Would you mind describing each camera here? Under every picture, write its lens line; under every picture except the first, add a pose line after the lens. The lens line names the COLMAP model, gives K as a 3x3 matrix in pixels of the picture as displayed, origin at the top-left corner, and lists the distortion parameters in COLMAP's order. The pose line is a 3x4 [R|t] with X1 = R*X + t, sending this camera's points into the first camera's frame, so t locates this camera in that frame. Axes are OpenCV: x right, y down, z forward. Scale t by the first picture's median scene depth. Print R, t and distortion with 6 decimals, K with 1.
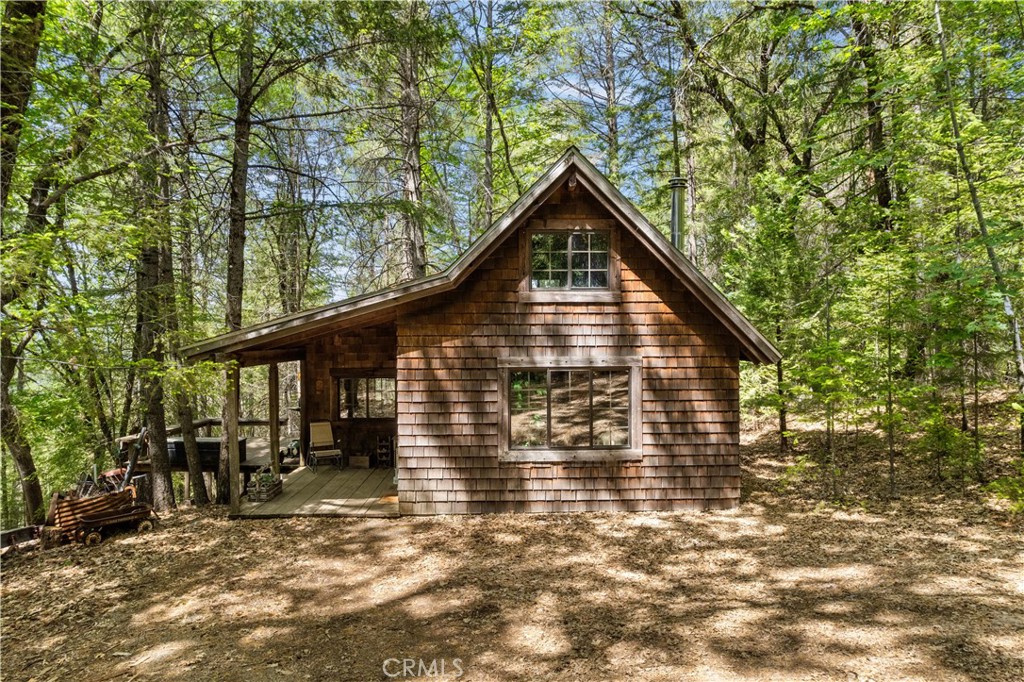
lens RADIAL K [[643.2, 0, 512.0], [0, 643.2, 341.0], [0, 0, 1]] dist [-0.018881, 0.000911]
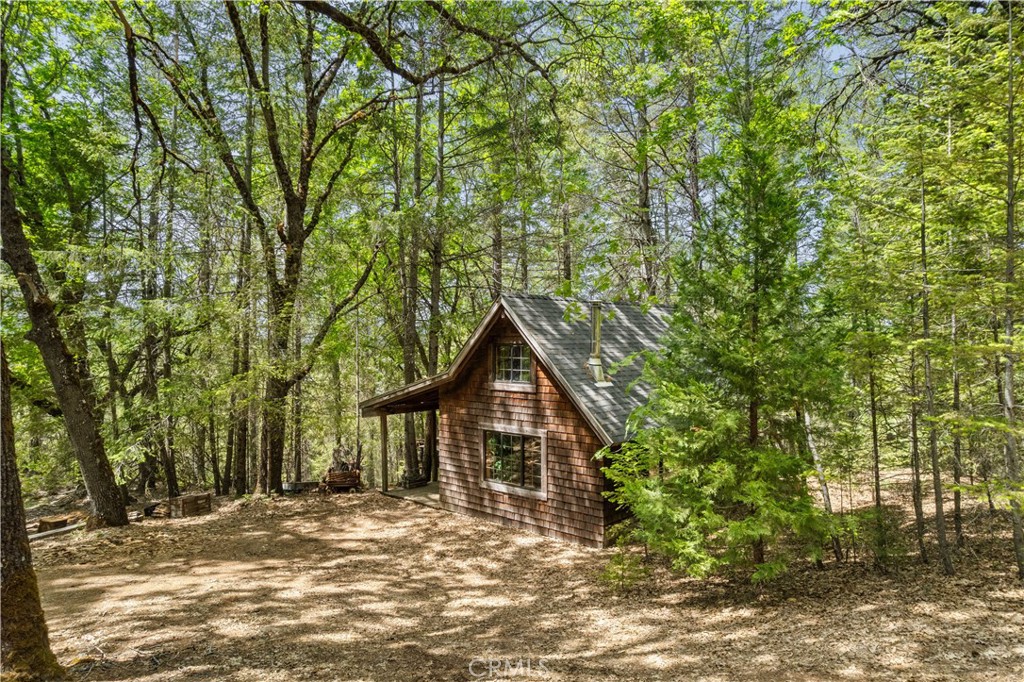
lens RADIAL K [[643.2, 0, 512.0], [0, 643.2, 341.0], [0, 0, 1]] dist [-0.018881, 0.000911]
pose [[0.722145, 0.002868, -0.691736, 1.156307], [-0.003856, 0.999993, 0.000120, -0.179754], [0.691731, 0.002581, 0.722151, -0.112634]]
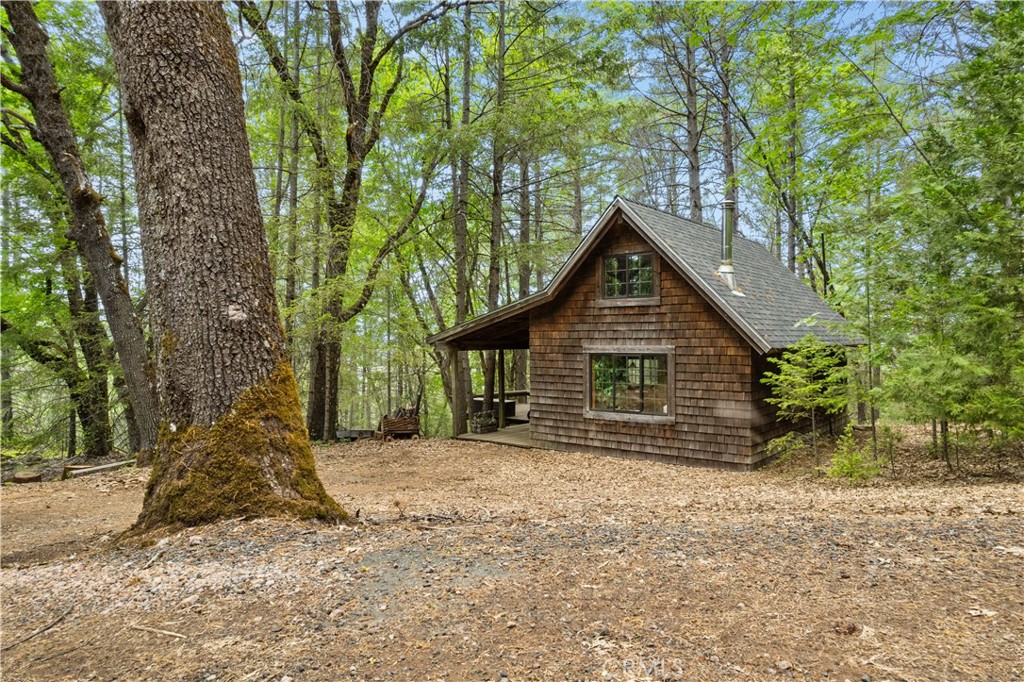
lens RADIAL K [[643.2, 0, 512.0], [0, 643.2, 341.0], [0, 0, 1]] dist [-0.018881, 0.000911]
pose [[0.758190, 0.002700, -0.652028, 0.799936], [-0.006494, 0.999973, -0.003411, 0.021069], [0.652001, 0.006820, 0.758188, -0.204623]]
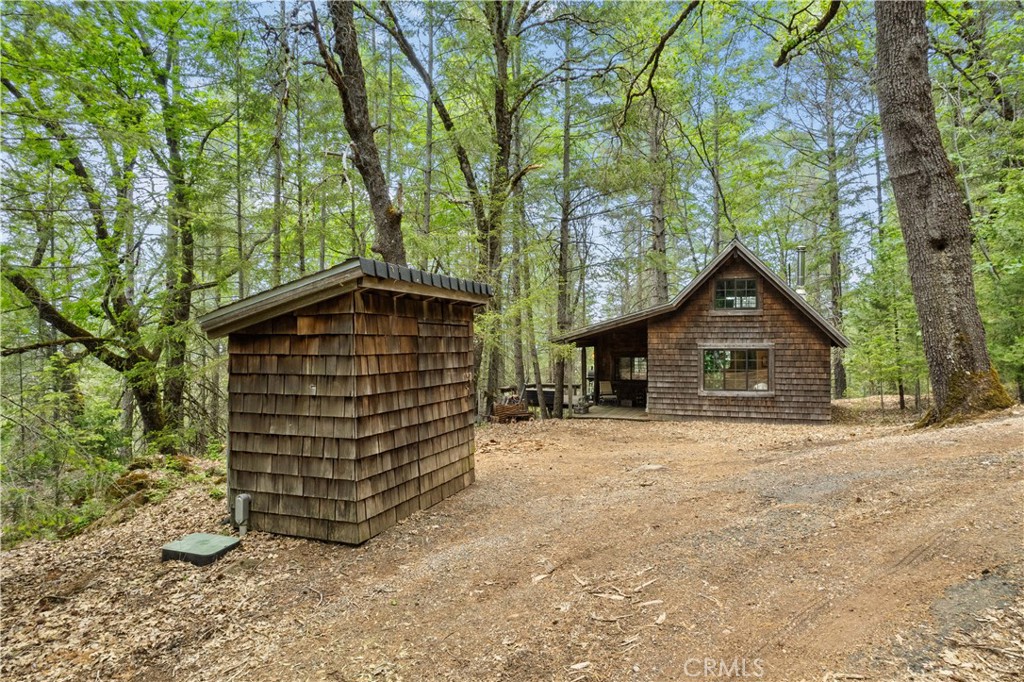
lens RADIAL K [[643.2, 0, 512.0], [0, 643.2, 341.0], [0, 0, 1]] dist [-0.018881, 0.000911]
pose [[0.926235, 0.001518, -0.376944, 0.194582], [-0.003504, 0.999983, -0.004584, 0.029100], [0.376930, 0.005566, 0.926225, -1.067372]]
